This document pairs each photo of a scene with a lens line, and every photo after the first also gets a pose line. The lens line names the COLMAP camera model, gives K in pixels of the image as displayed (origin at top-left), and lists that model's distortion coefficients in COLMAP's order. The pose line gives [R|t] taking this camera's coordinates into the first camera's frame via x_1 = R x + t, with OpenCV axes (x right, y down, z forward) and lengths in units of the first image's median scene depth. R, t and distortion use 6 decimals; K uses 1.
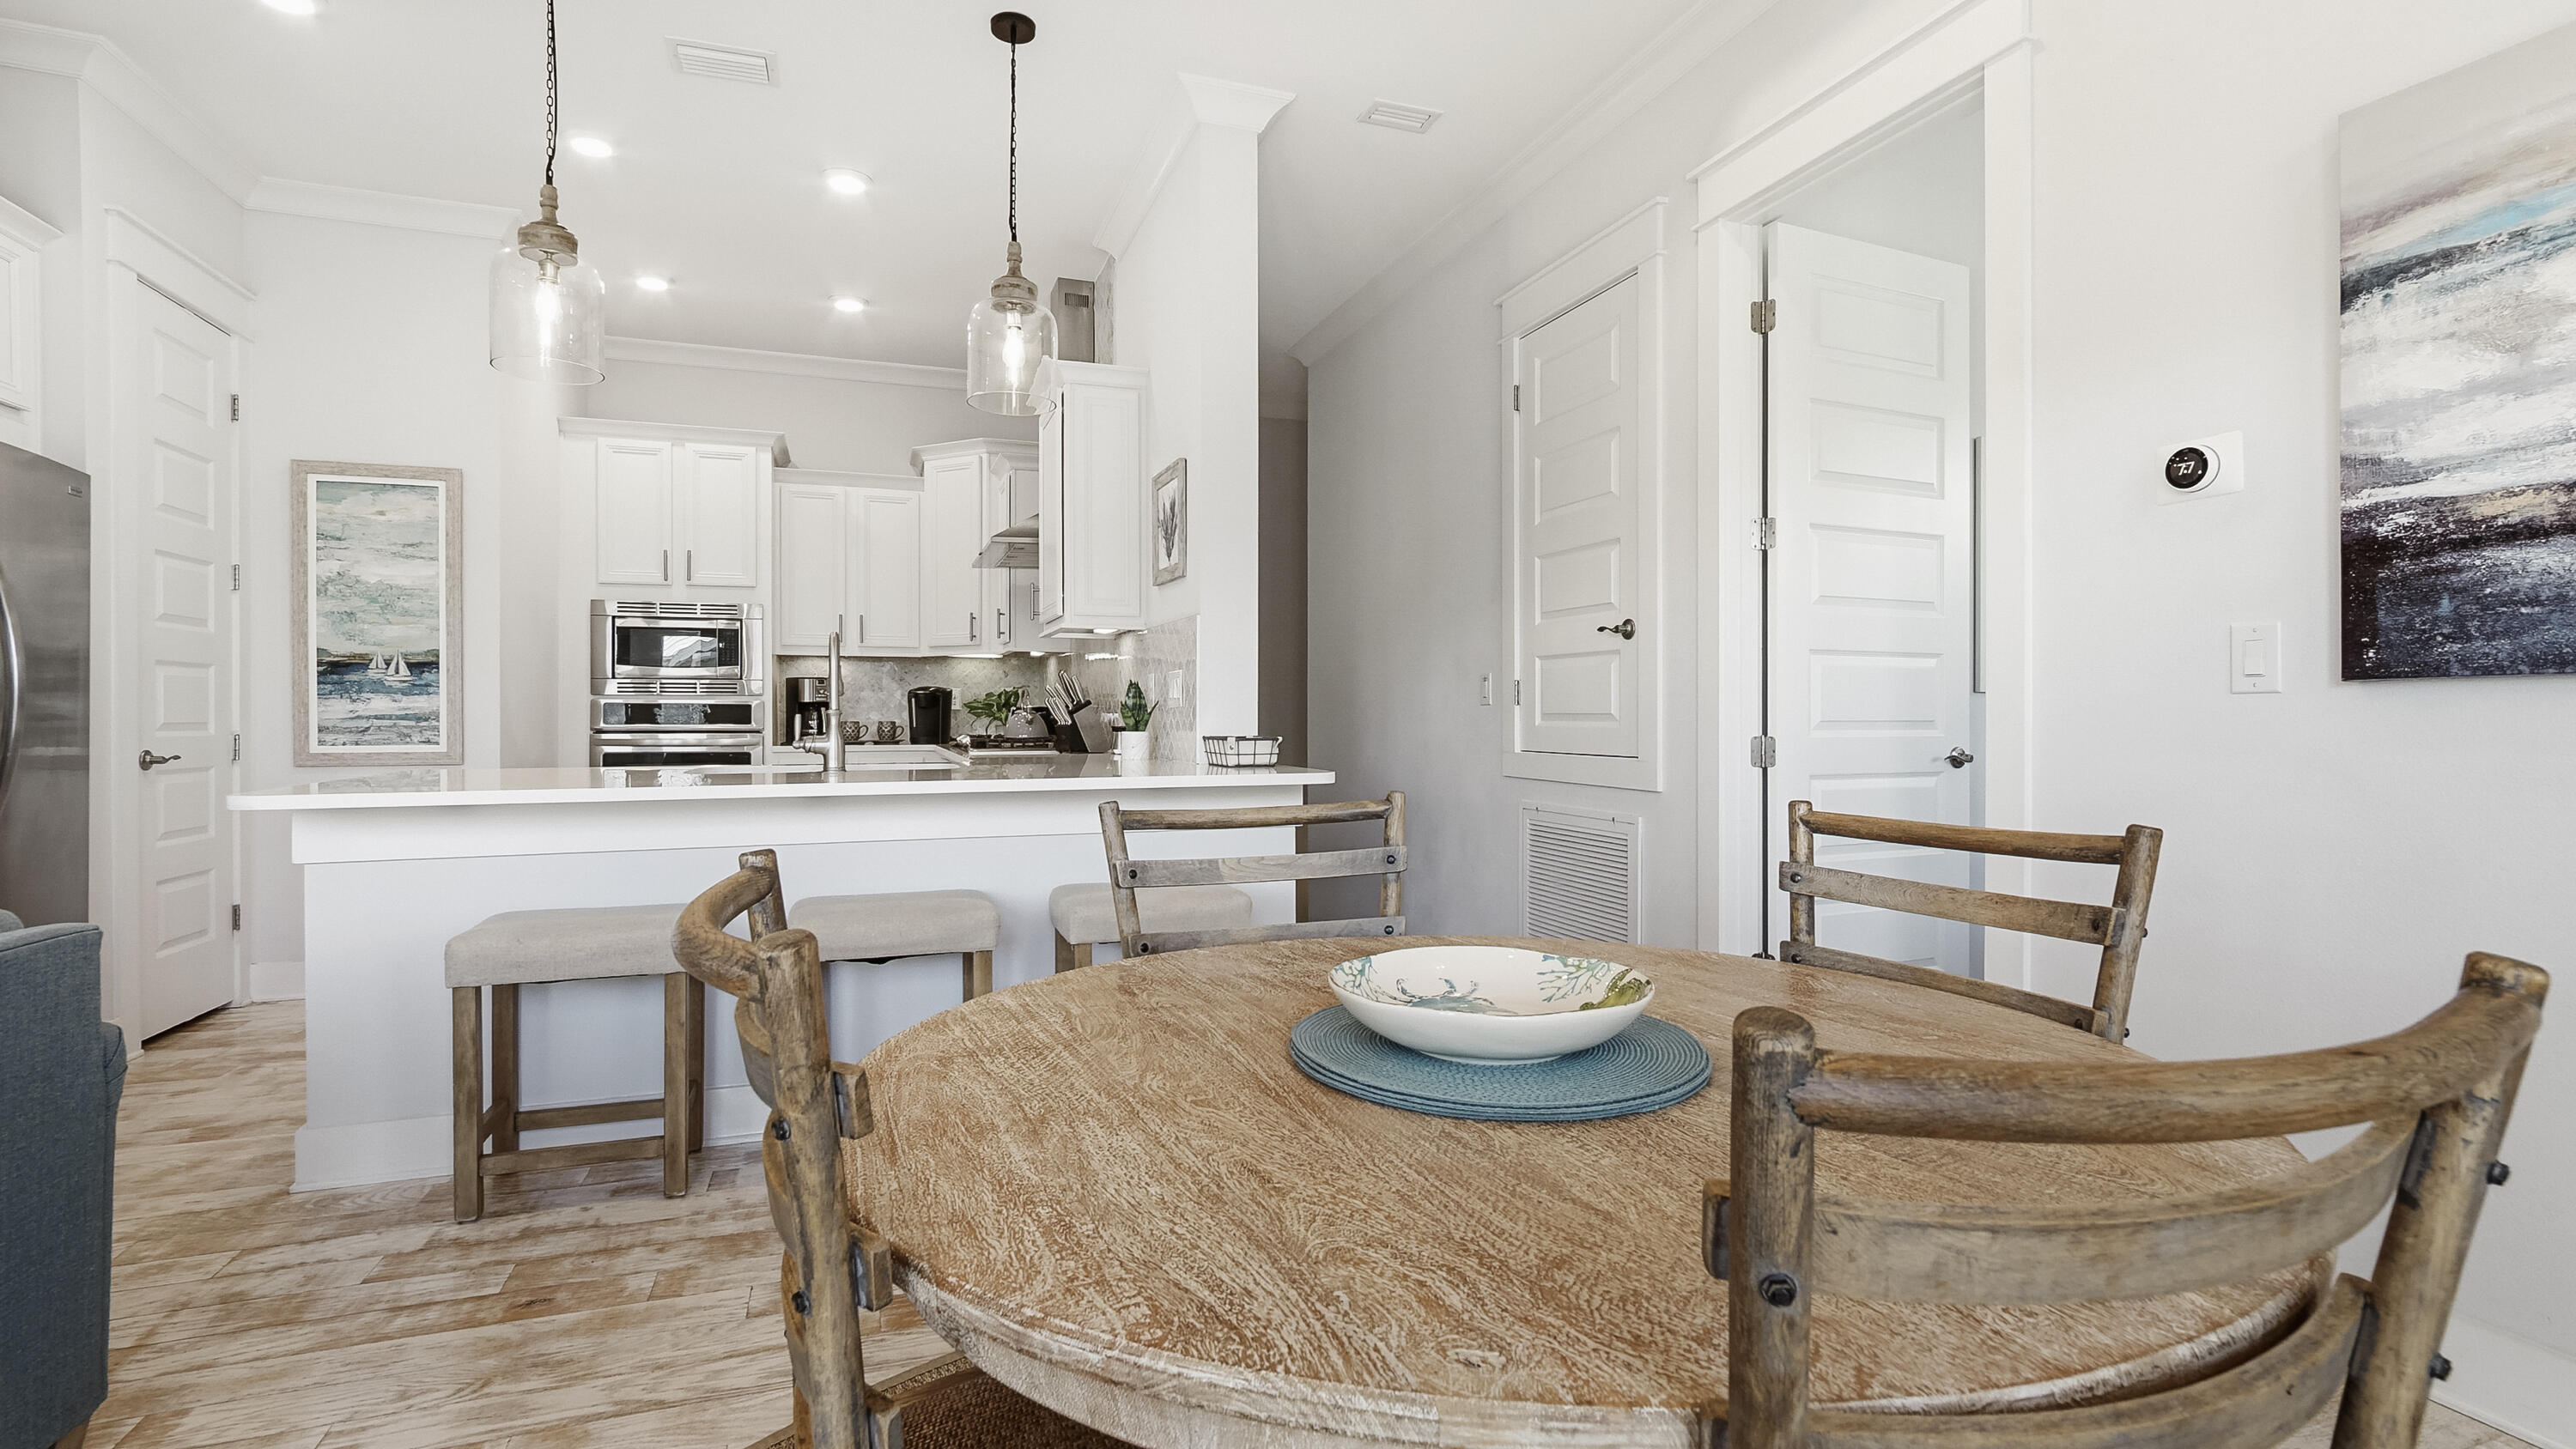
lens RADIAL K [[1173.0, 0, 1295.5], [0, 1173.0, 717.9], [0, 0, 1]] dist [-0.013750, 0.007035]
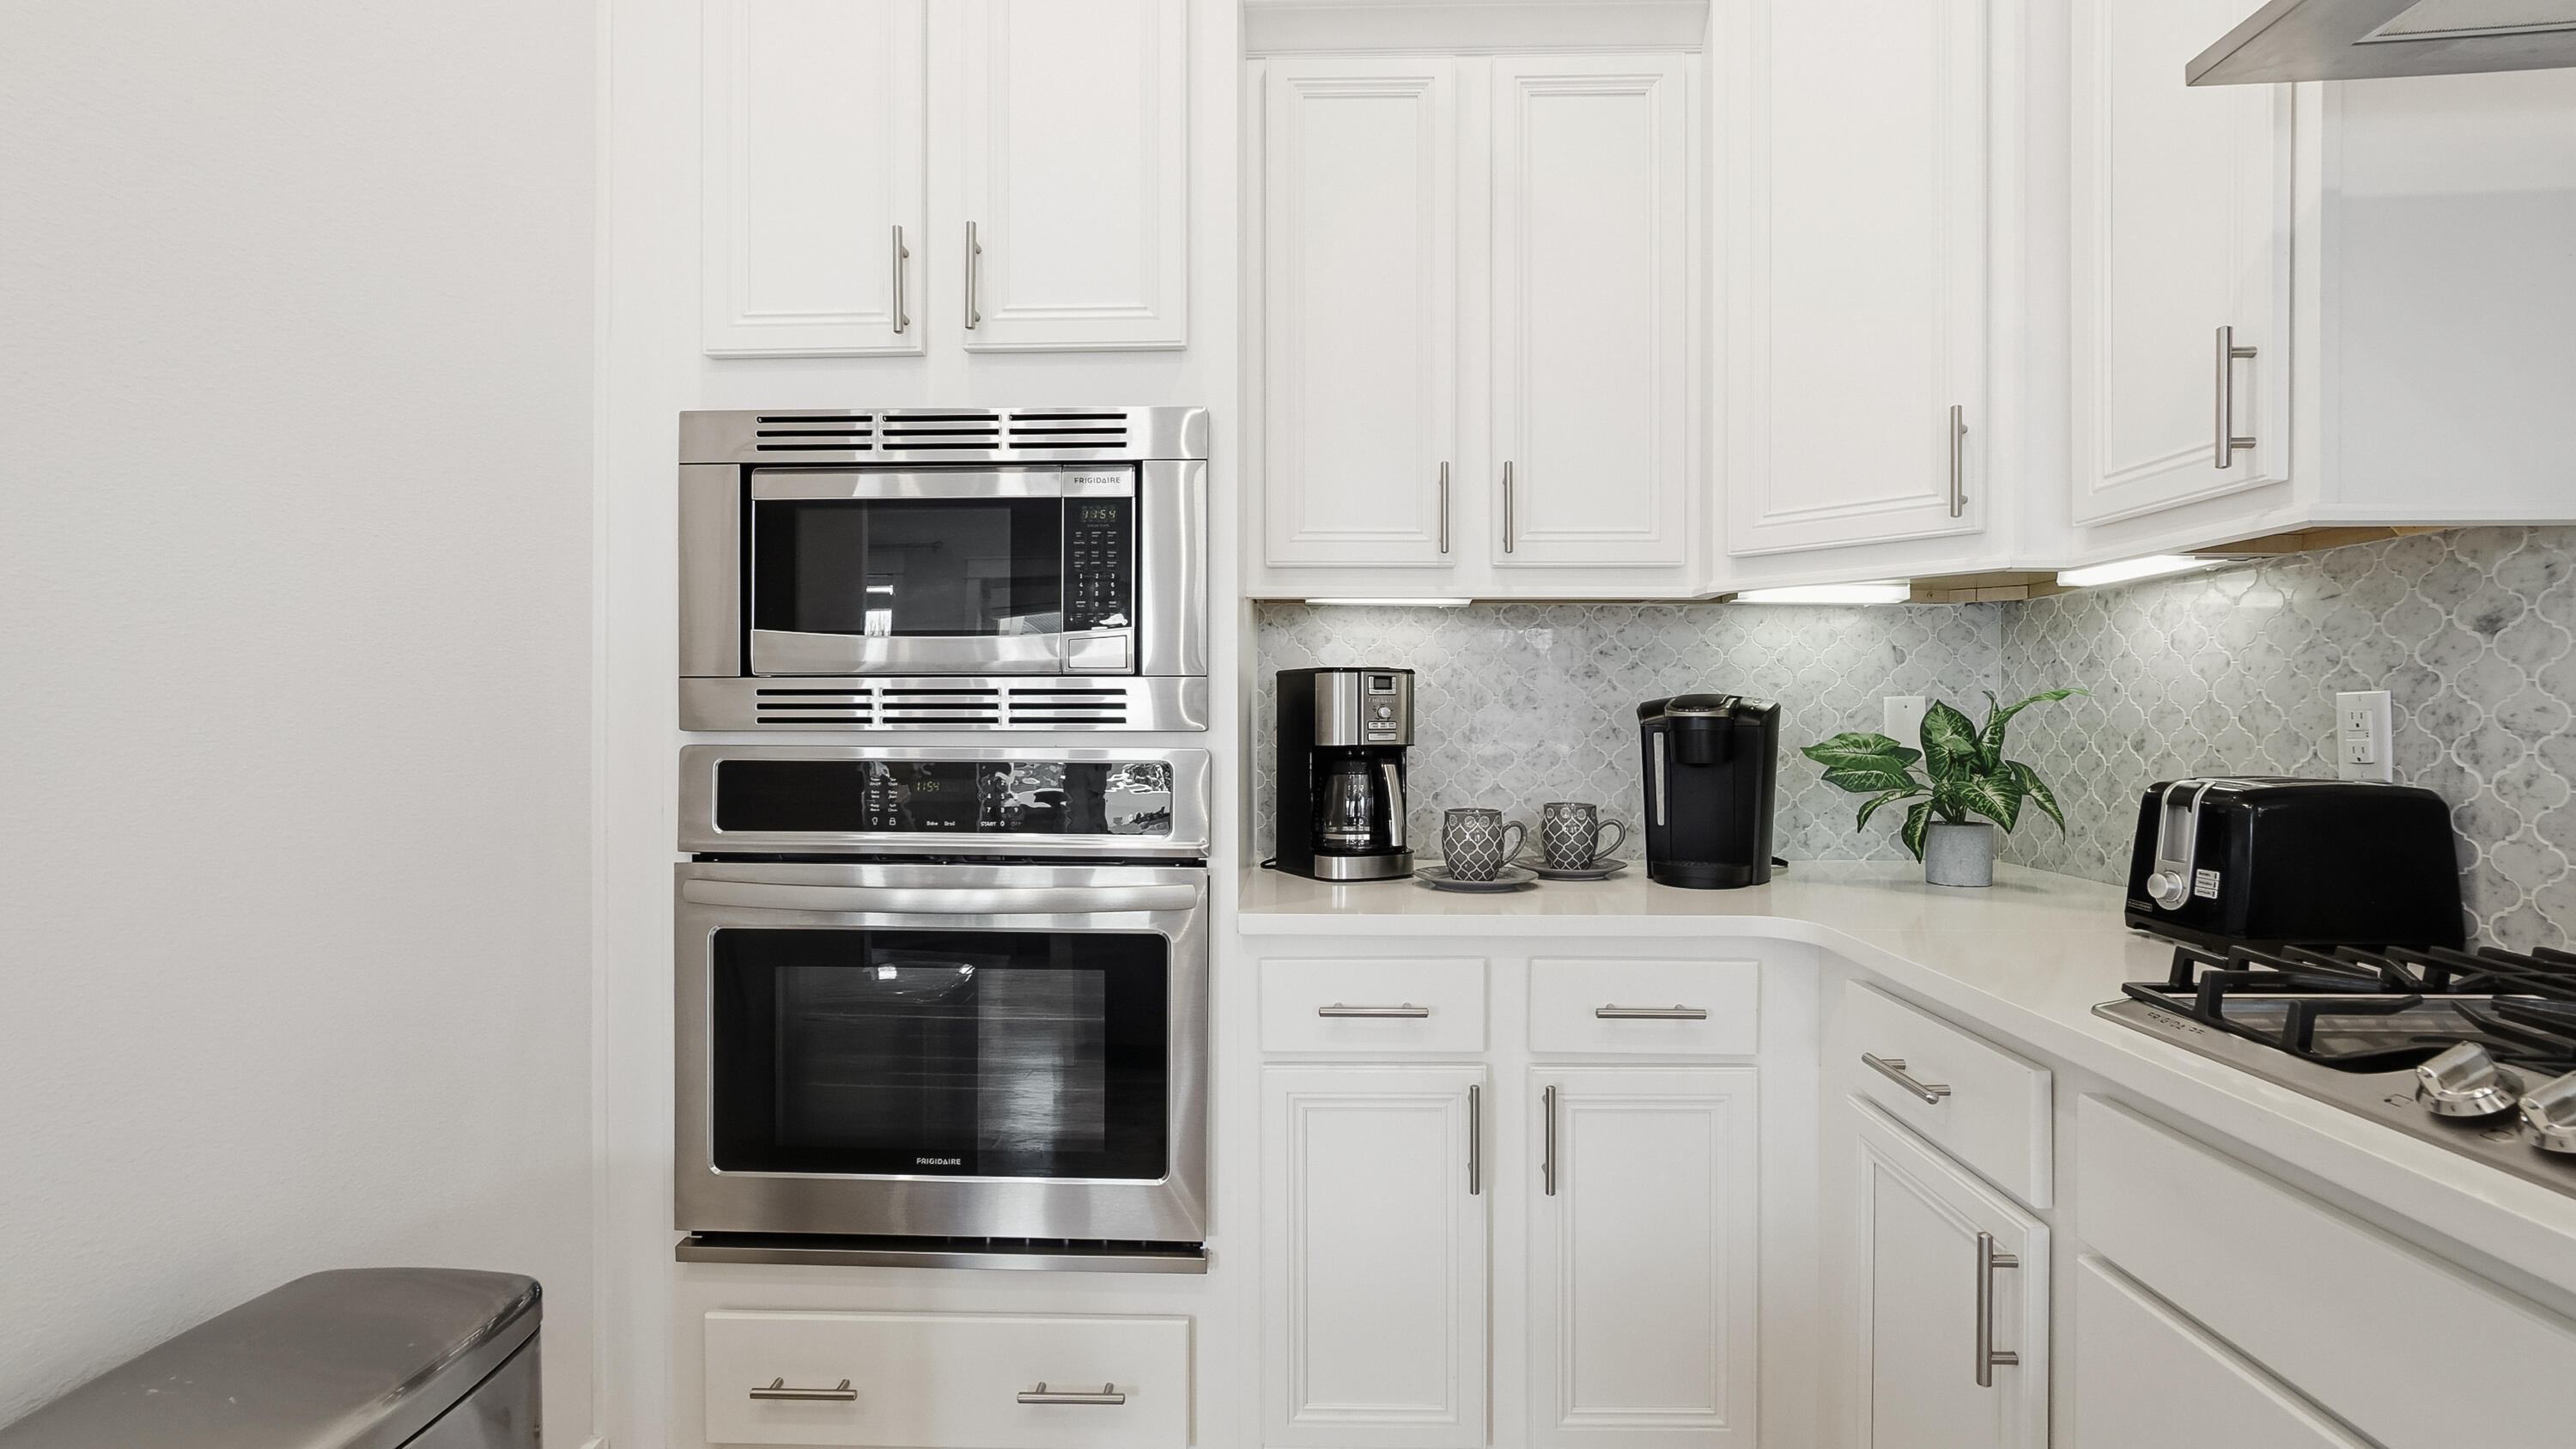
lens RADIAL K [[1173.3, 0, 1273.8], [0, 1173.3, 725.1], [0, 0, 1]] dist [-0.013750, 0.007035]
pose [[0.925447, 0.004222, -0.378854, -0.435430], [-0.002193, 0.999981, 0.005789, -0.029166], [0.378871, -0.004526, 0.925439, 0.971023]]
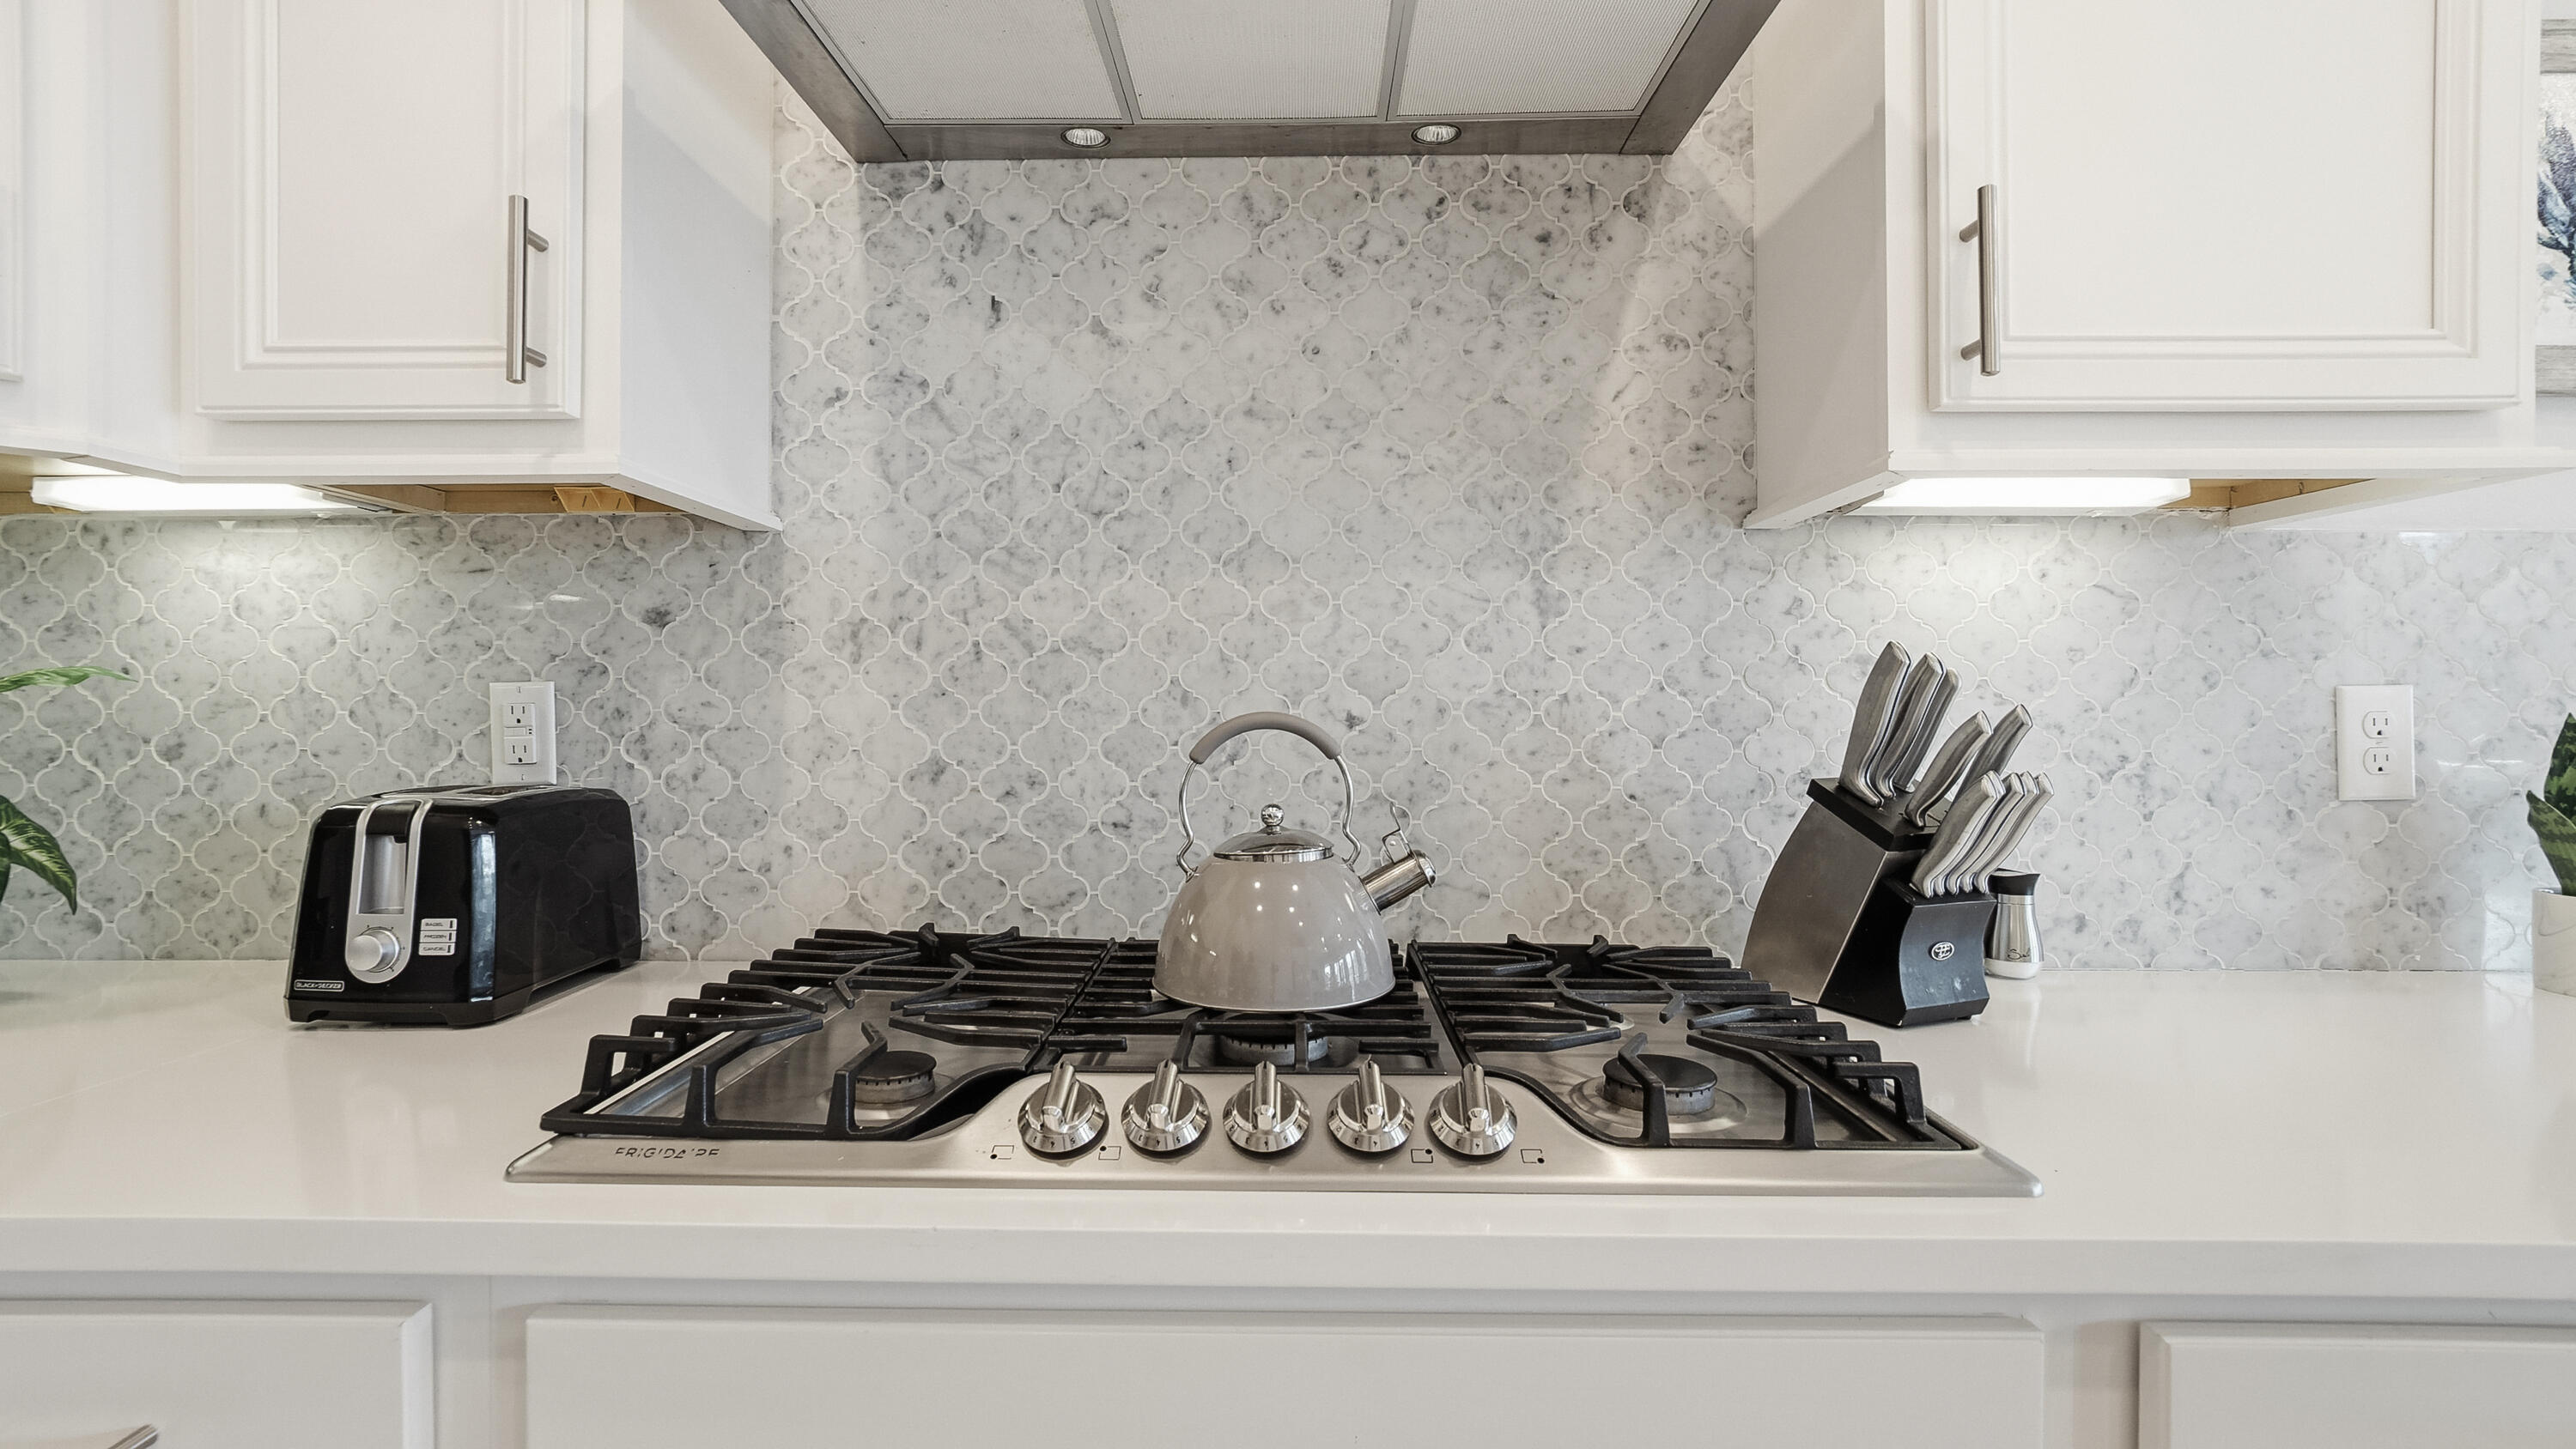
lens RADIAL K [[1173.0, 0, 1276.9], [0, 1173.0, 699.8], [0, 0, 1]] dist [-0.013750, 0.007035]
pose [[0.363455, 0.009218, 0.931566, -0.477285], [0.000696, 0.999948, -0.010166, -0.030011], [-0.931611, 0.004343, 0.363430, 1.112207]]
